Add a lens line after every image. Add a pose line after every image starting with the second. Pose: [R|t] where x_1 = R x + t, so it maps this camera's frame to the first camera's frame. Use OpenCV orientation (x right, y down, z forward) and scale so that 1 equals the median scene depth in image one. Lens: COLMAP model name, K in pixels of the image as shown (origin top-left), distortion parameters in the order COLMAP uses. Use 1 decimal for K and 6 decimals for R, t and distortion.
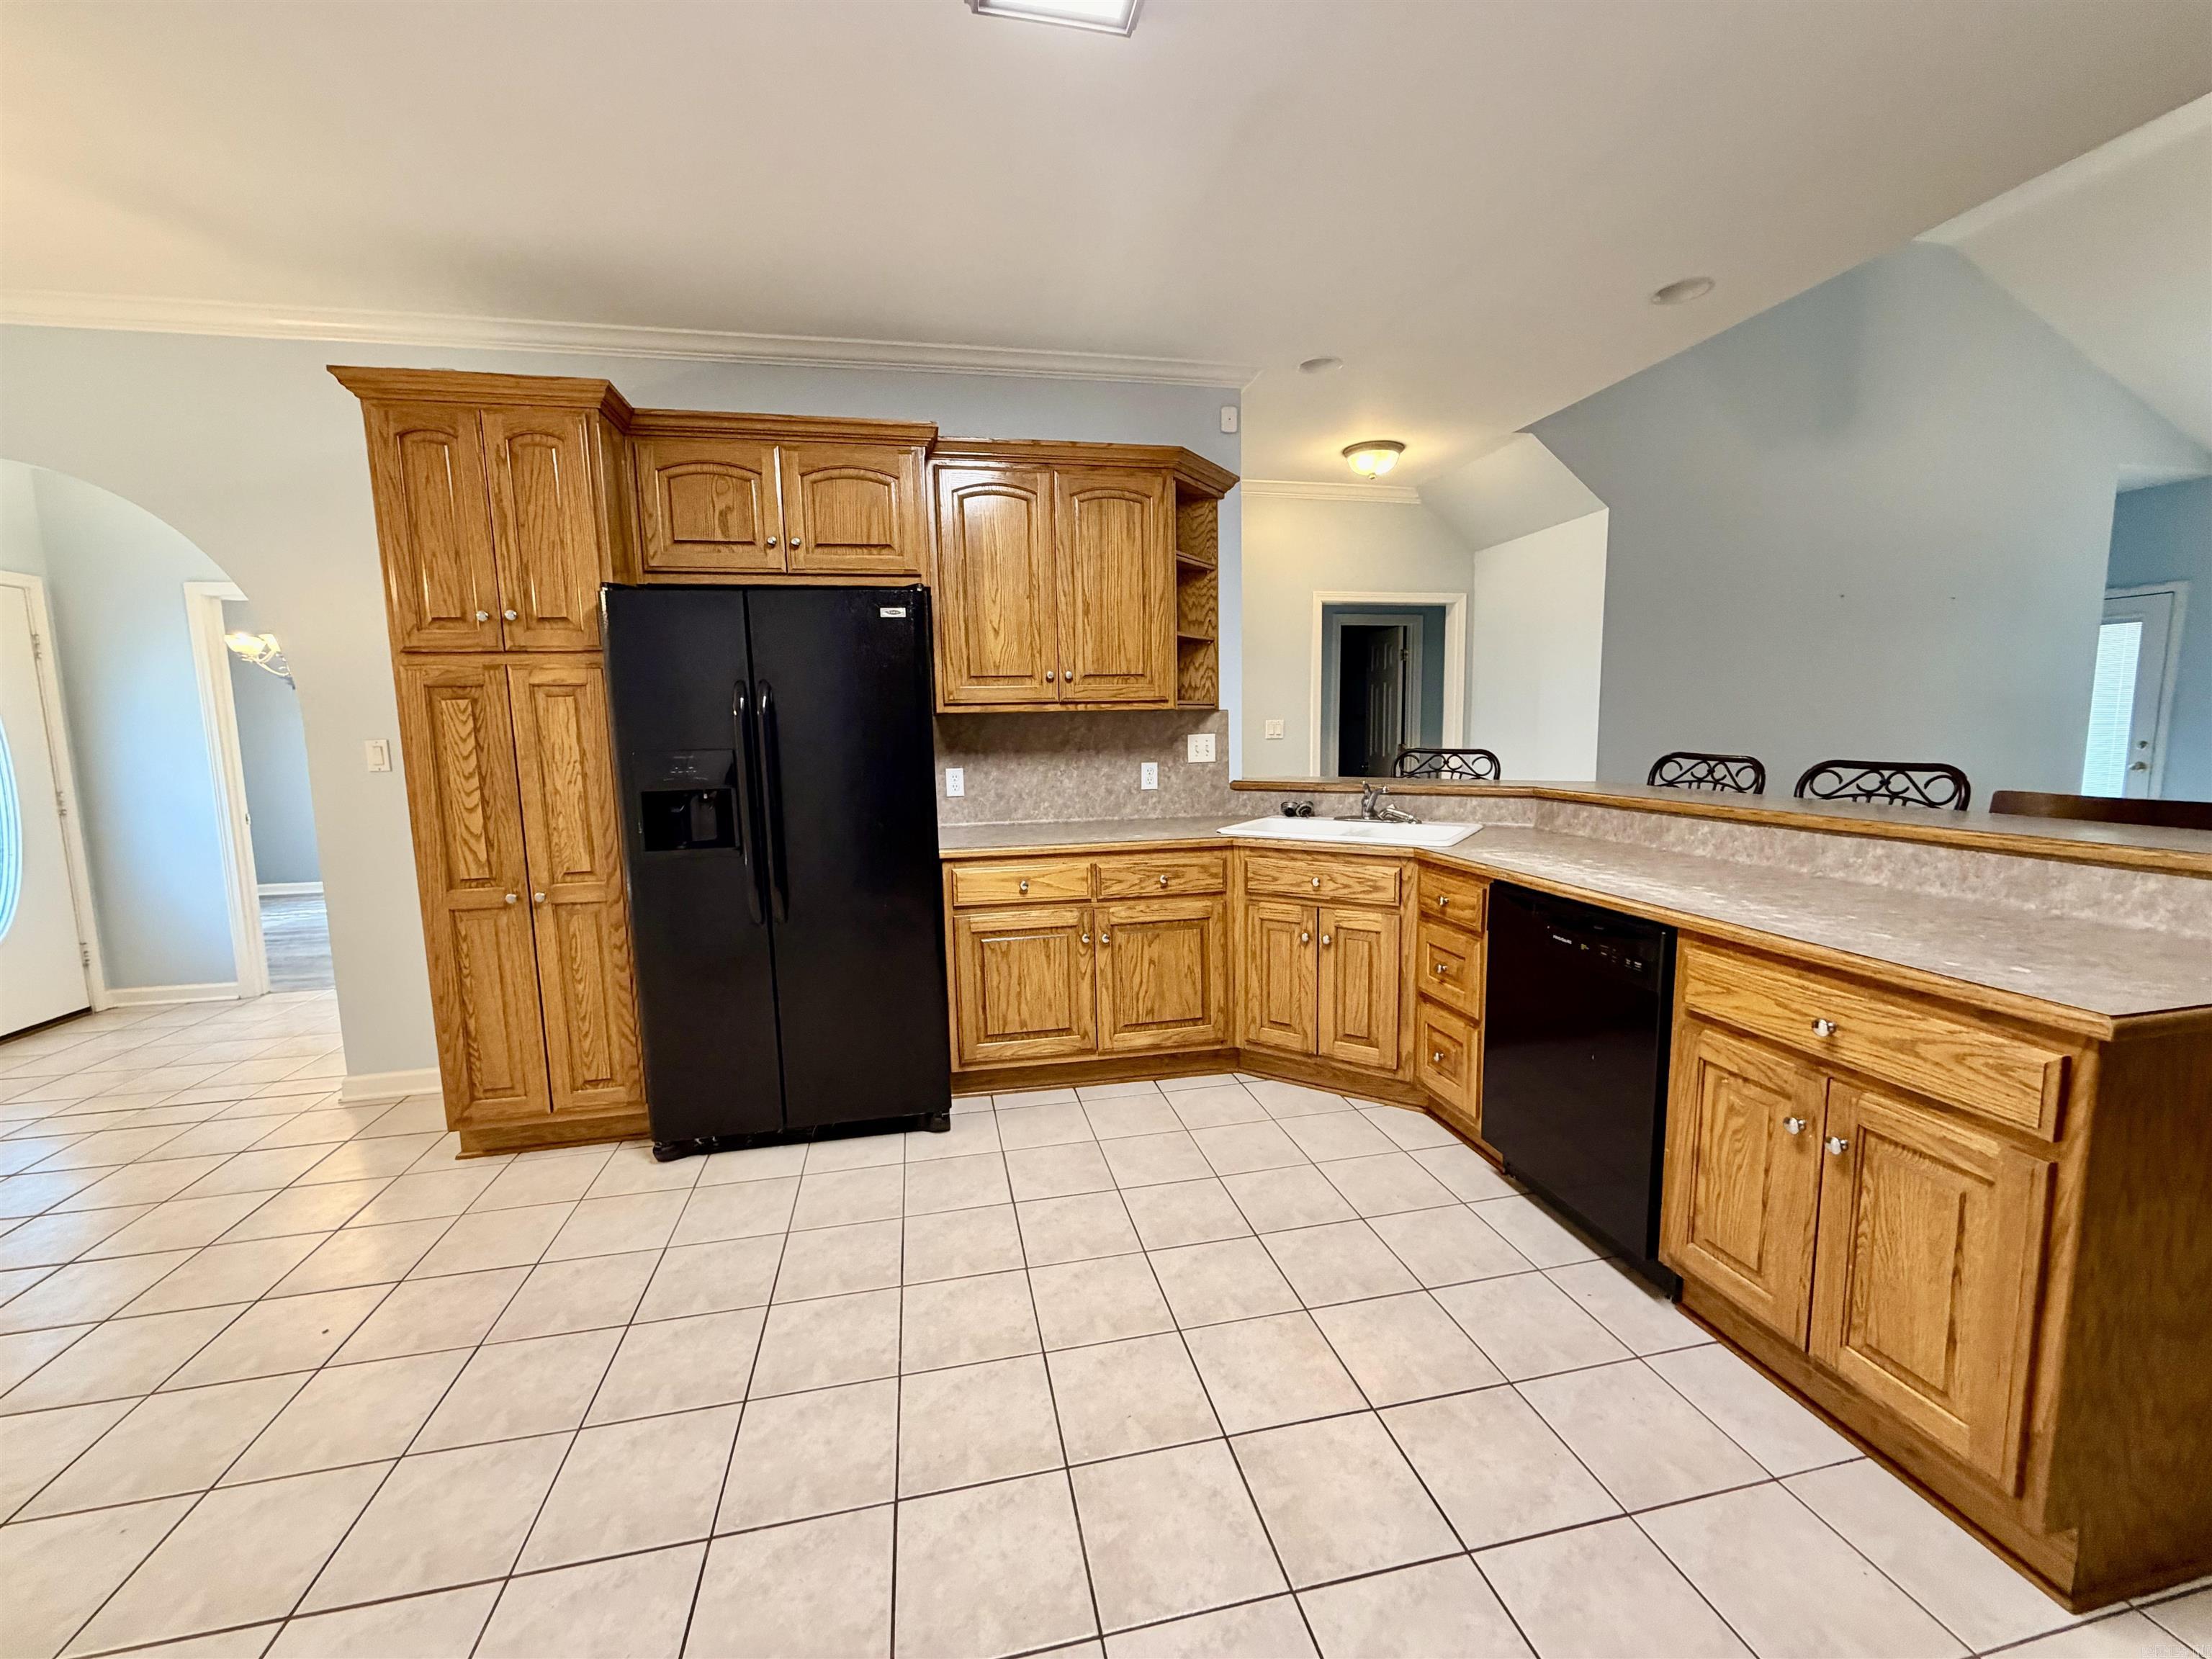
lens RADIAL K [[882.0, 0, 1102.3], [0, 882.0, 829.0], [0, 0, 1]] dist [0.001569, -0.000118]
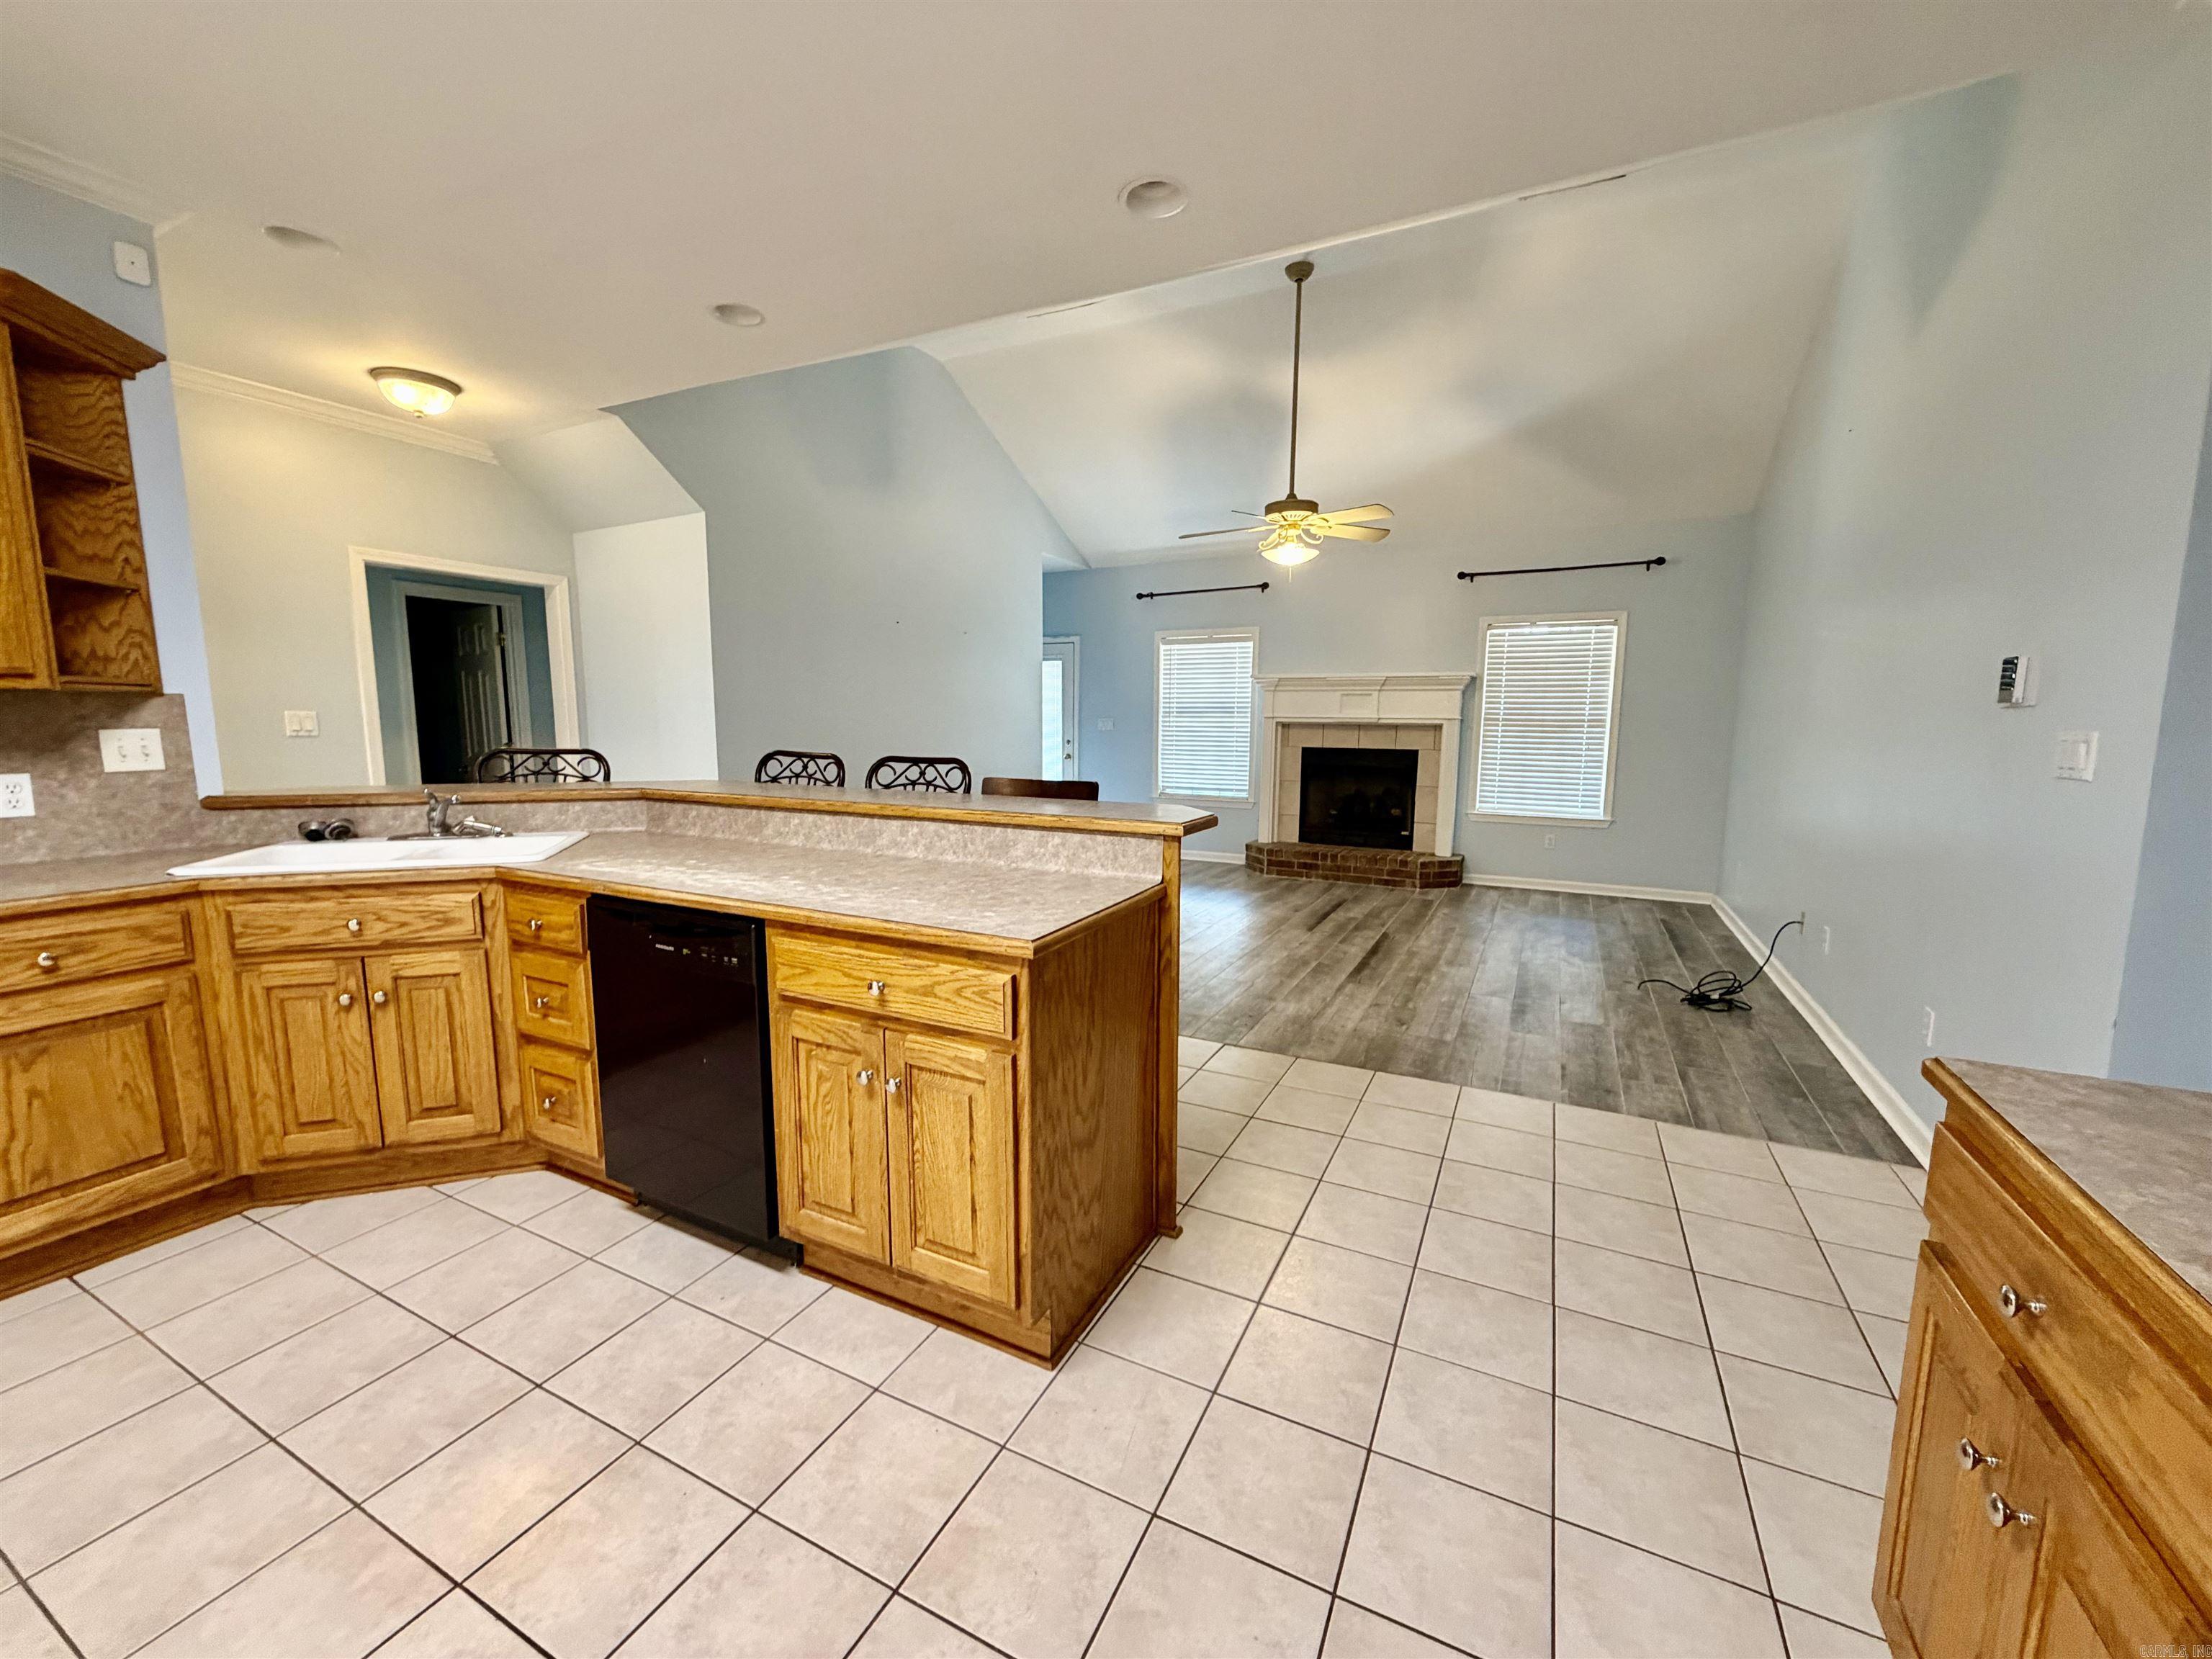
lens RADIAL K [[882.0, 0, 1102.3], [0, 882.0, 829.0], [0, 0, 1]] dist [0.001569, -0.000118]
pose [[0.627092, -0.078057, 0.775024, 0.072239], [0.076616, 0.996323, 0.038353, -0.002712], [-0.775168, 0.035328, 0.630767, 0.018855]]
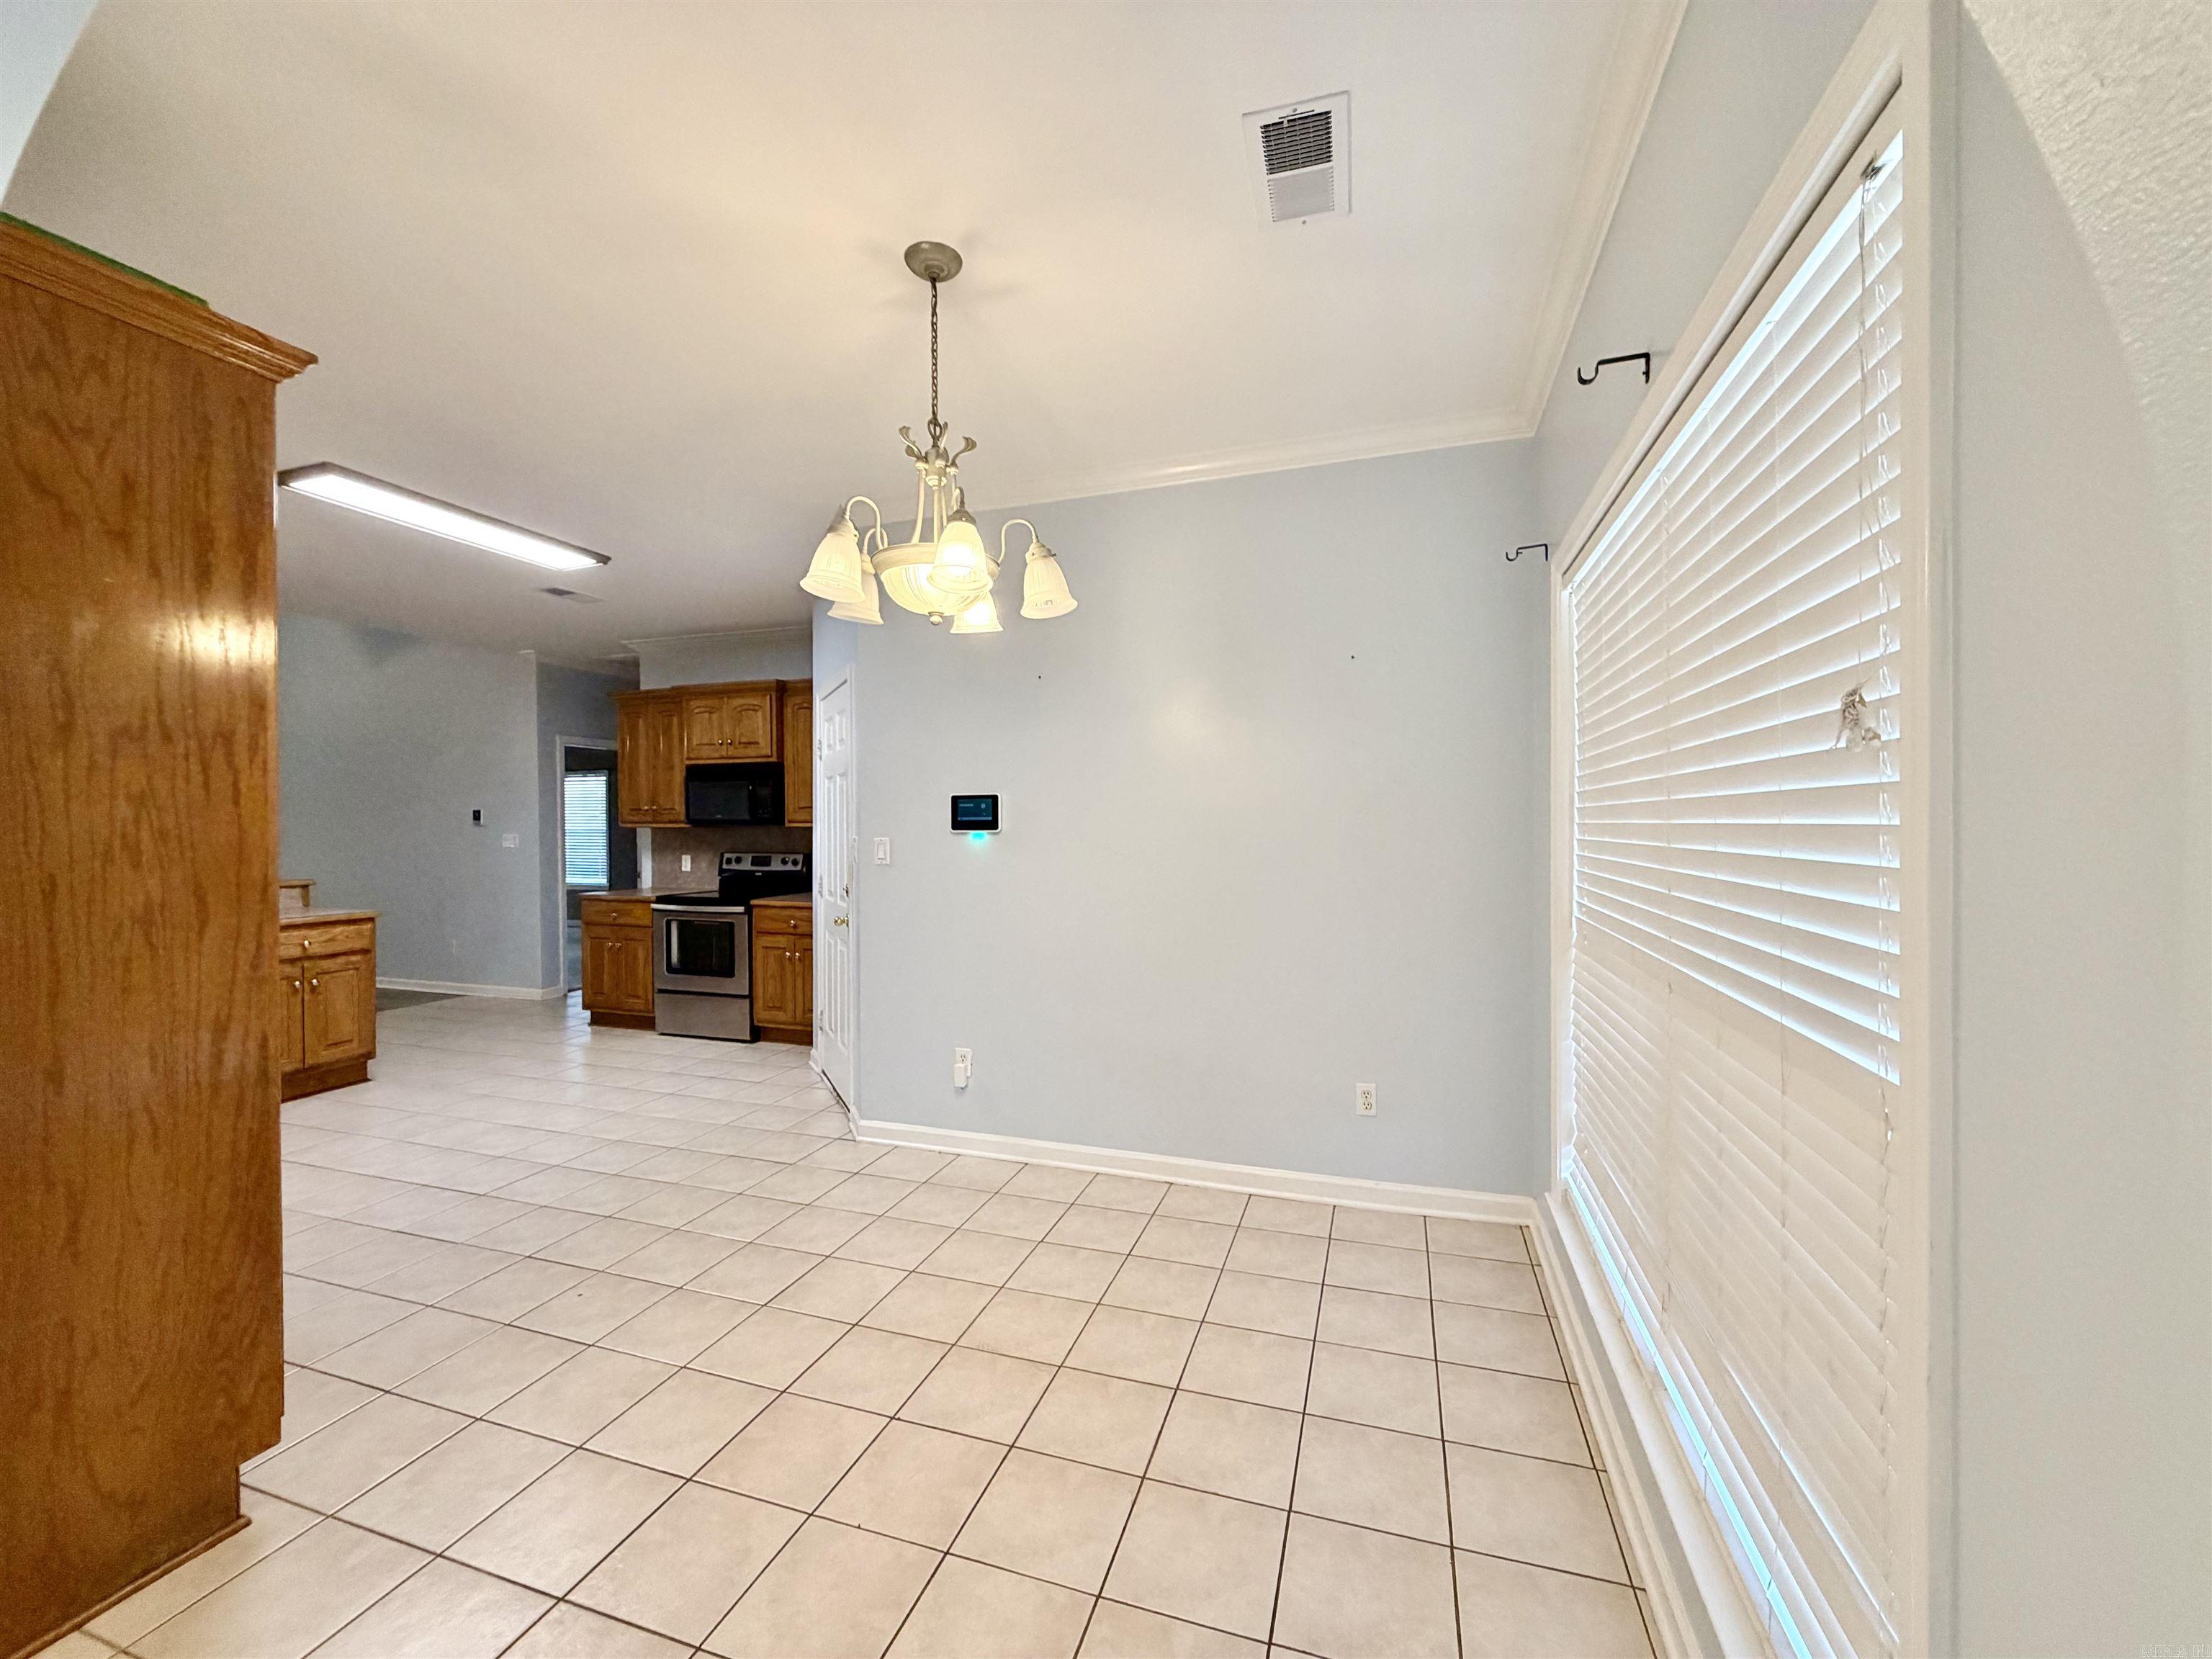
lens RADIAL K [[882.0, 0, 1102.3], [0, 882.0, 829.0], [0, 0, 1]] dist [0.001569, -0.000118]
pose [[-0.863087, 0.019470, 0.504679, -1.687968], [0.082402, 0.991296, 0.102678, -0.133464], [-0.498287, 0.130207, -0.857179, 1.251683]]
